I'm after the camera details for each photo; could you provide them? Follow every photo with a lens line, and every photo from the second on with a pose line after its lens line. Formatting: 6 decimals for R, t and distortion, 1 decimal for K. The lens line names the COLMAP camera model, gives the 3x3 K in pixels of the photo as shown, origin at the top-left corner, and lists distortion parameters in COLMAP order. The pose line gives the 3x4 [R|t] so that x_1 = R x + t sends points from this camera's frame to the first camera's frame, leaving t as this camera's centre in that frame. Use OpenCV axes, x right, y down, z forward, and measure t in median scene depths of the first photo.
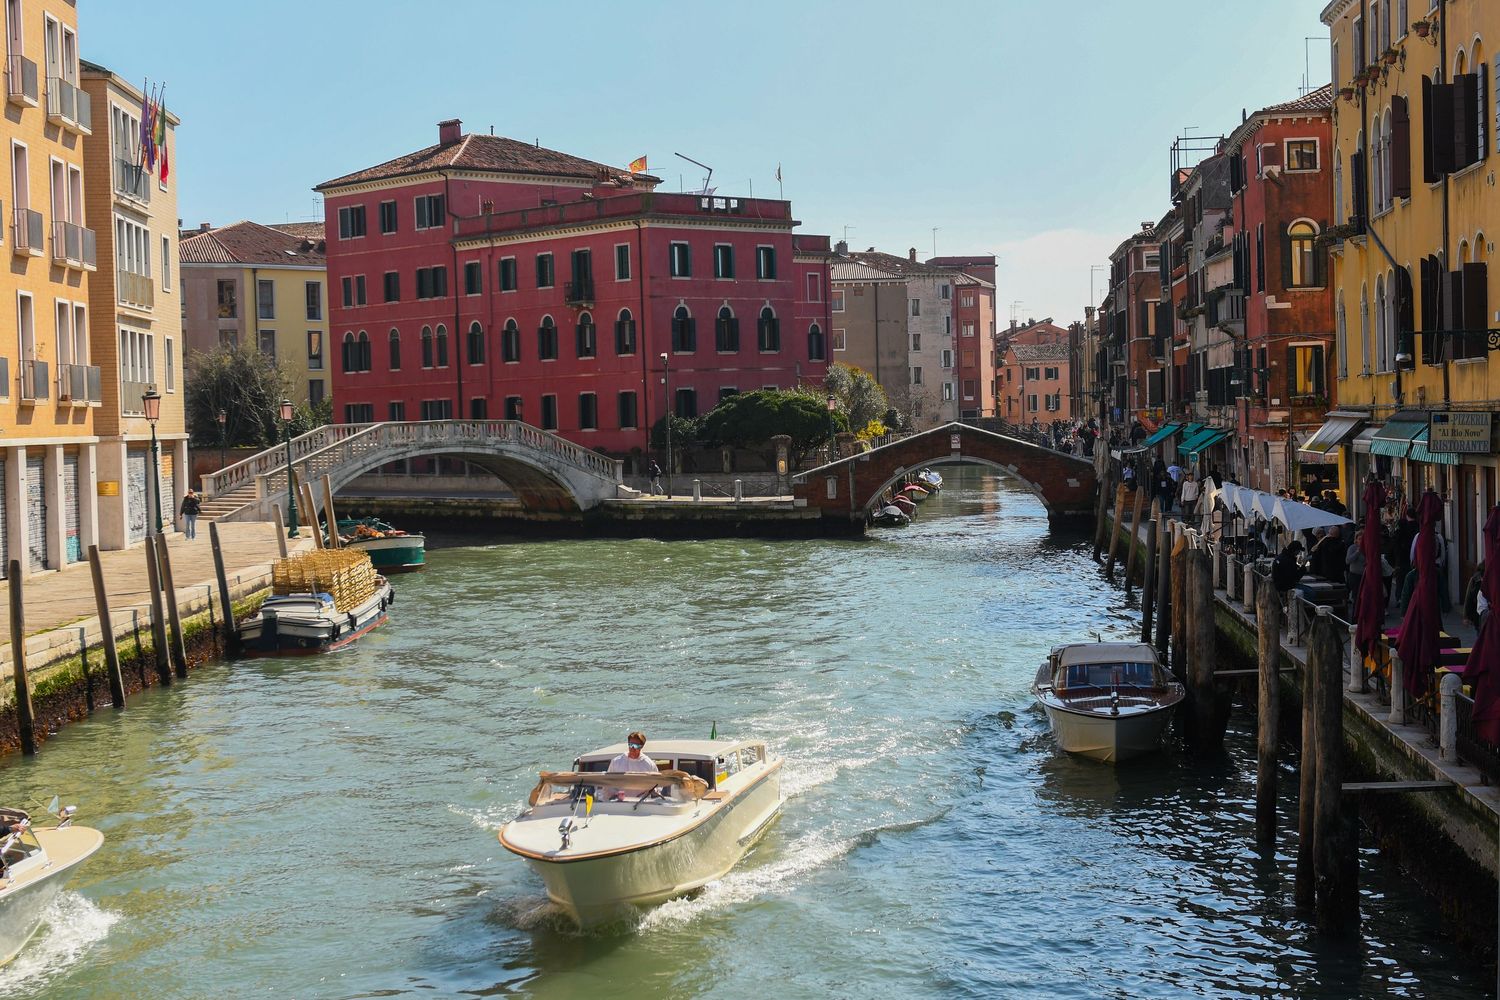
lens RADIAL K [[2259.2, 0, 749.0], [0, 2259.2, 499.5], [0, 0, 1]] dist [0.030897, 0.000000]
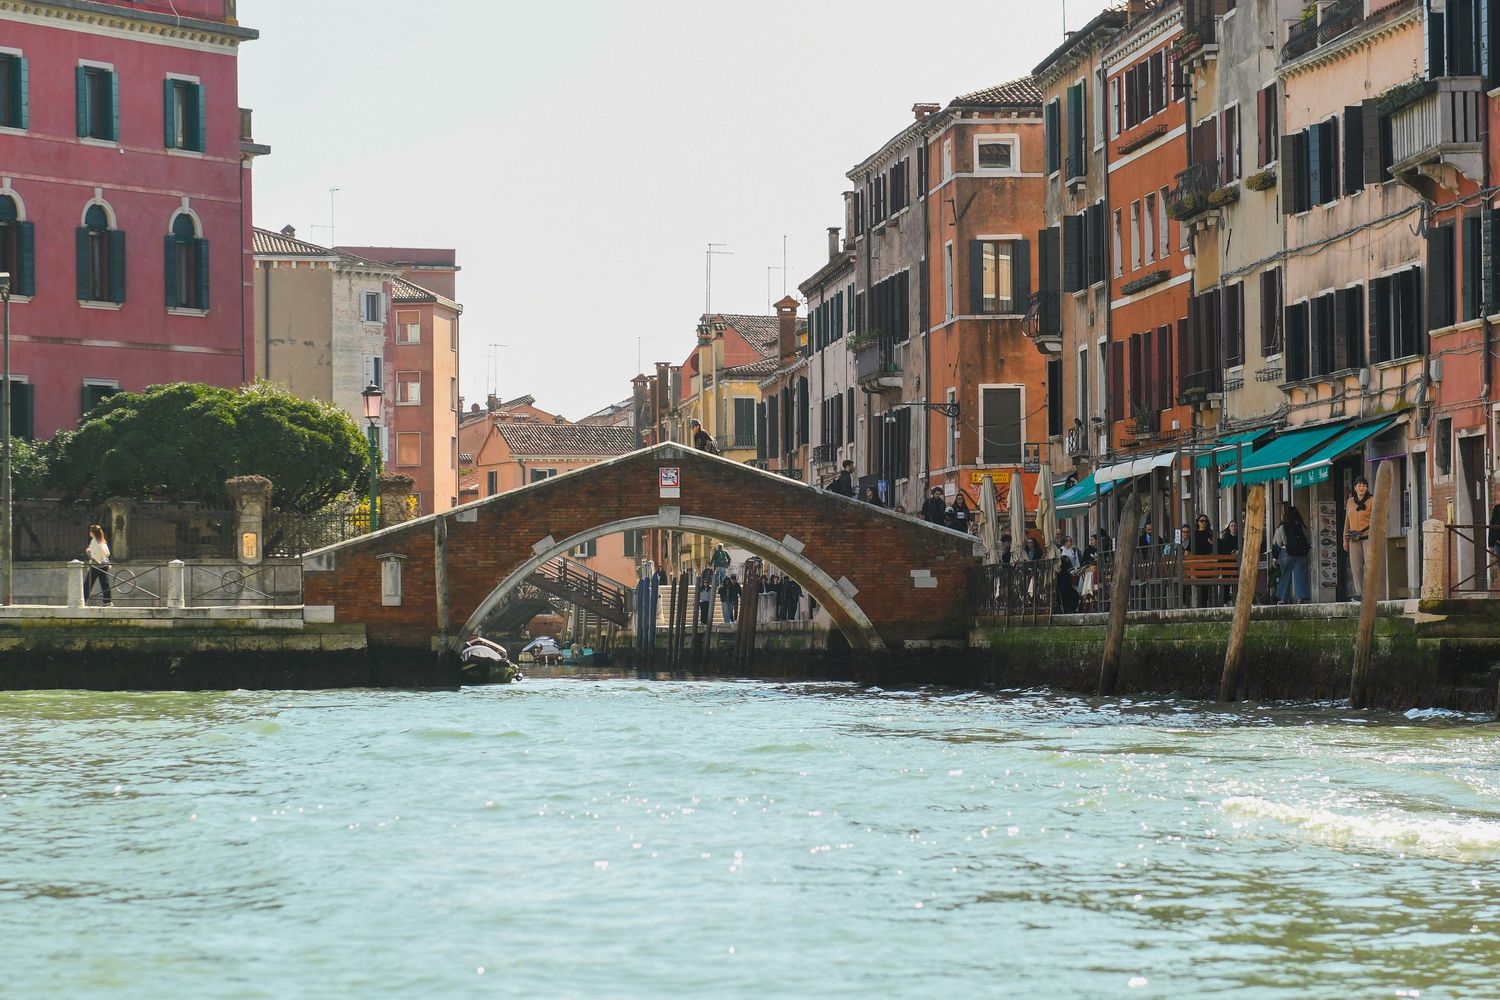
lens RADIAL K [[4428.9, 0, 751.0], [0, 4428.9, 500.5], [0, 0, 1]] dist [0.178285, 0.000000]
pose [[0.978196, 0.024383, 0.206246, -0.067968], [-0.010177, 0.997519, -0.069663, 0.035643], [-0.207433, 0.066045, 0.976017, 0.122005]]
